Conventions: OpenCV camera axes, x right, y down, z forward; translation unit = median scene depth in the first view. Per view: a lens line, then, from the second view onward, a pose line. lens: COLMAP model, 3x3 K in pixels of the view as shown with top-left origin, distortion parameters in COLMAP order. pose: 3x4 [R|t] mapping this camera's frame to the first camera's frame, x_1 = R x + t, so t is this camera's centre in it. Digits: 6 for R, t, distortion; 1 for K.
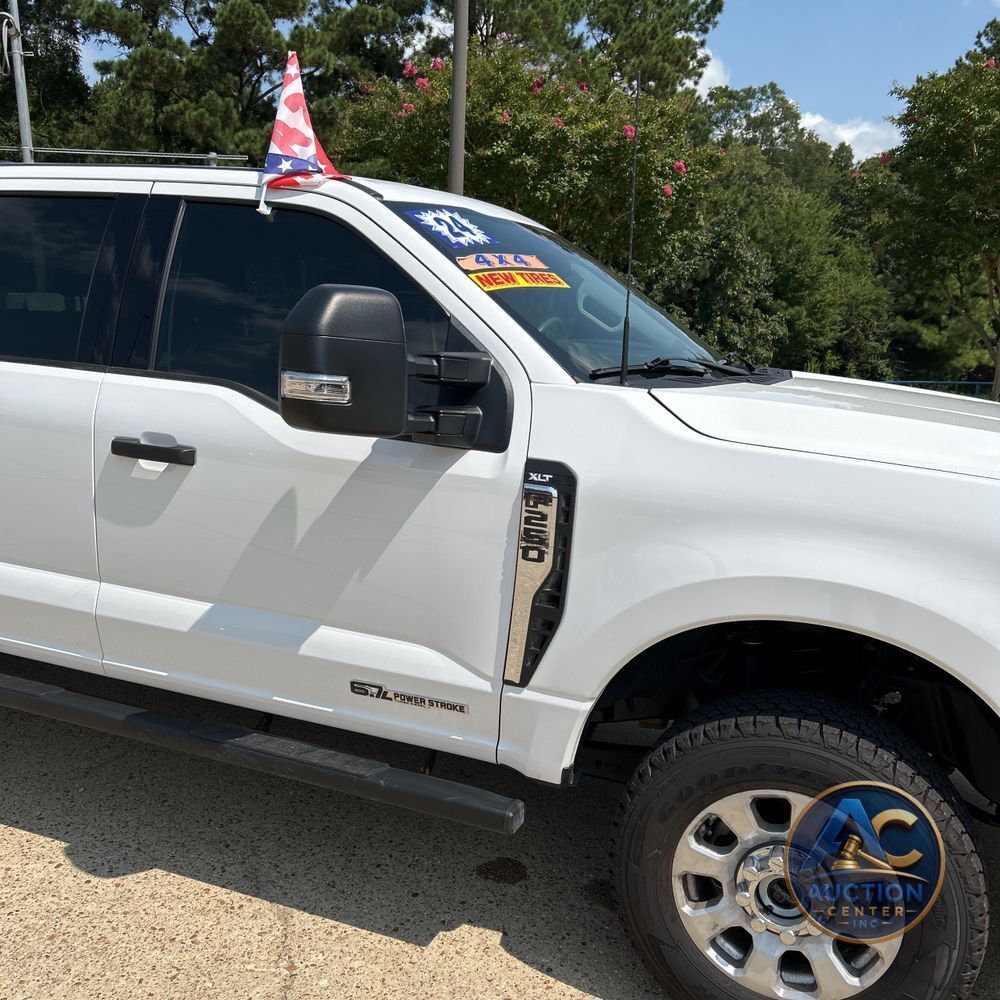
lens RADIAL K [[1010.5, 0, 500.0], [0, 1010.5, 500.0], [0, 0, 1]] dist [0.050317, -0.053554]
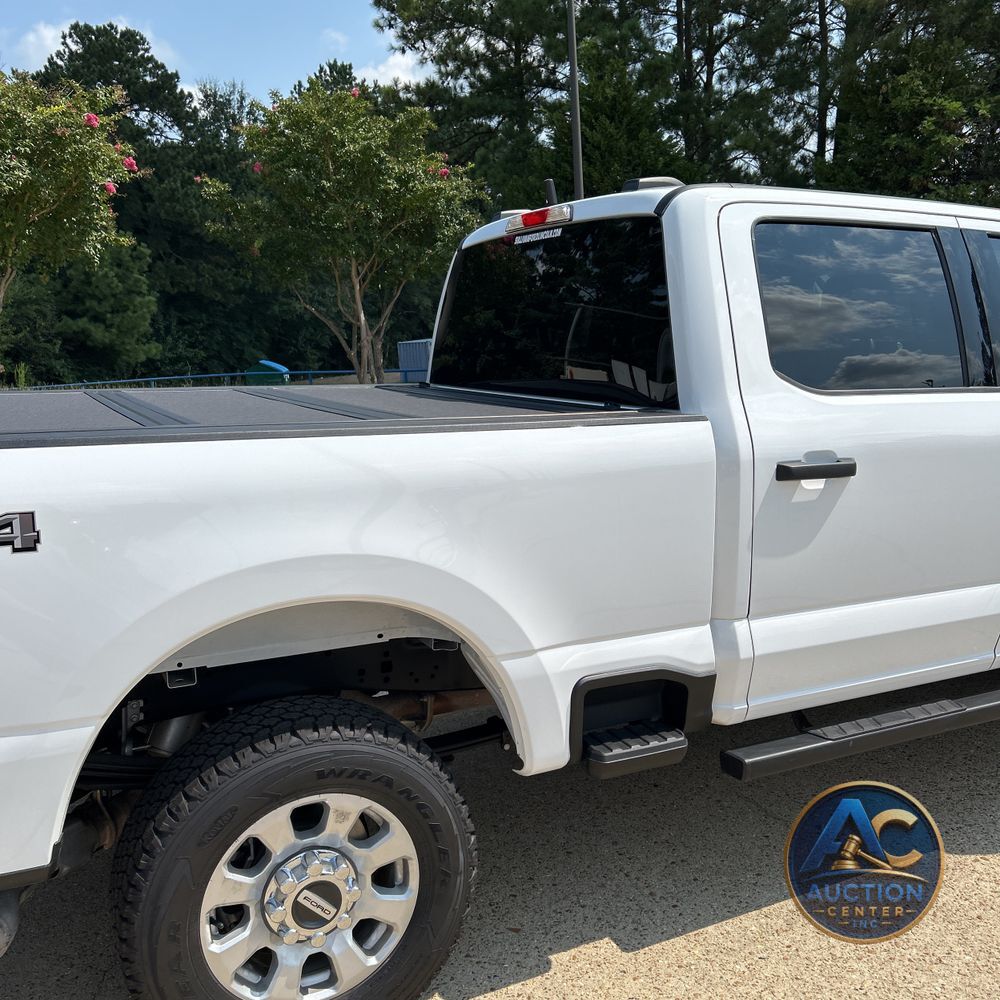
lens RADIAL K [[1020.4, 0, 500.0], [0, 1020.4, 500.0], [0, 0, 1]] dist [0.022285, -0.007097]
pose [[0.647603, -0.173188, 0.742035, -1.543741], [0.171372, 0.981983, 0.079628, -0.187918], [-0.742456, 0.075596, 0.665615, 0.653274]]
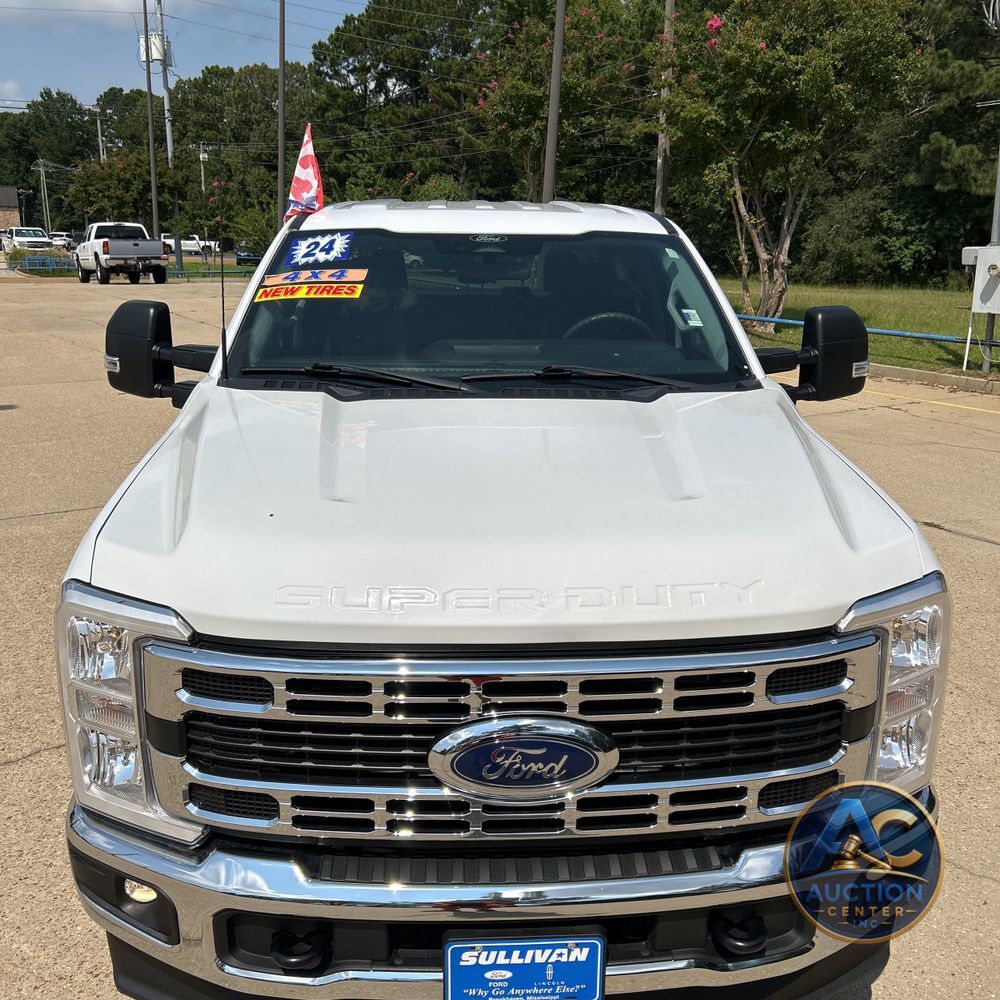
lens RADIAL K [[1020.4, 0, 500.0], [0, 1020.4, 500.0], [0, 0, 1]] dist [0.022285, -0.007097]
pose [[0.430892, 0.200992, -0.879735, 1.195559], [-0.150653, 0.977221, 0.149474, -0.176629], [0.889739, 0.068128, 0.451357, 0.603007]]
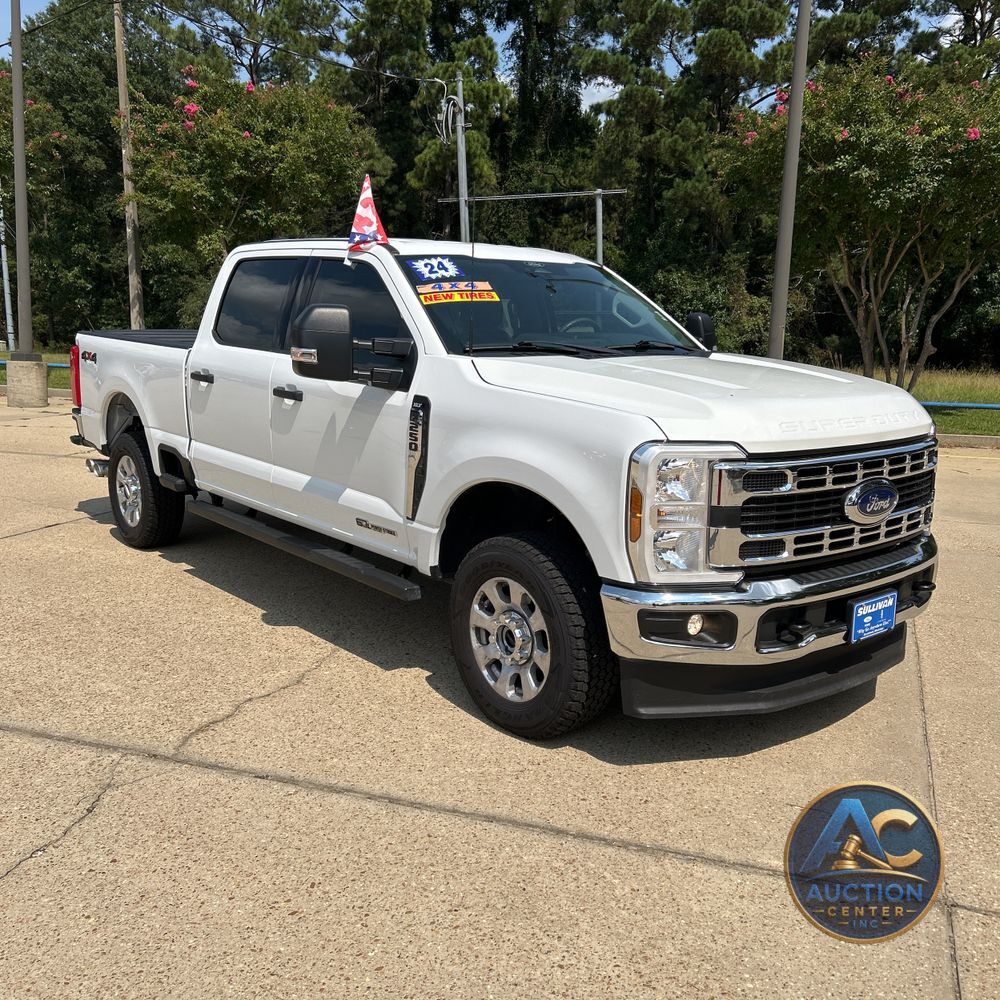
lens RADIAL K [[1006.1, 0, 500.0], [0, 1006.1, 500.0], [0, 0, 1]] dist [0.039836, -0.026999]
pose [[0.885763, 0.061251, -0.460078, 0.827471], [-0.065121, 0.997849, 0.007473, 0.103088], [0.459546, 0.023341, 0.887847, -0.452577]]
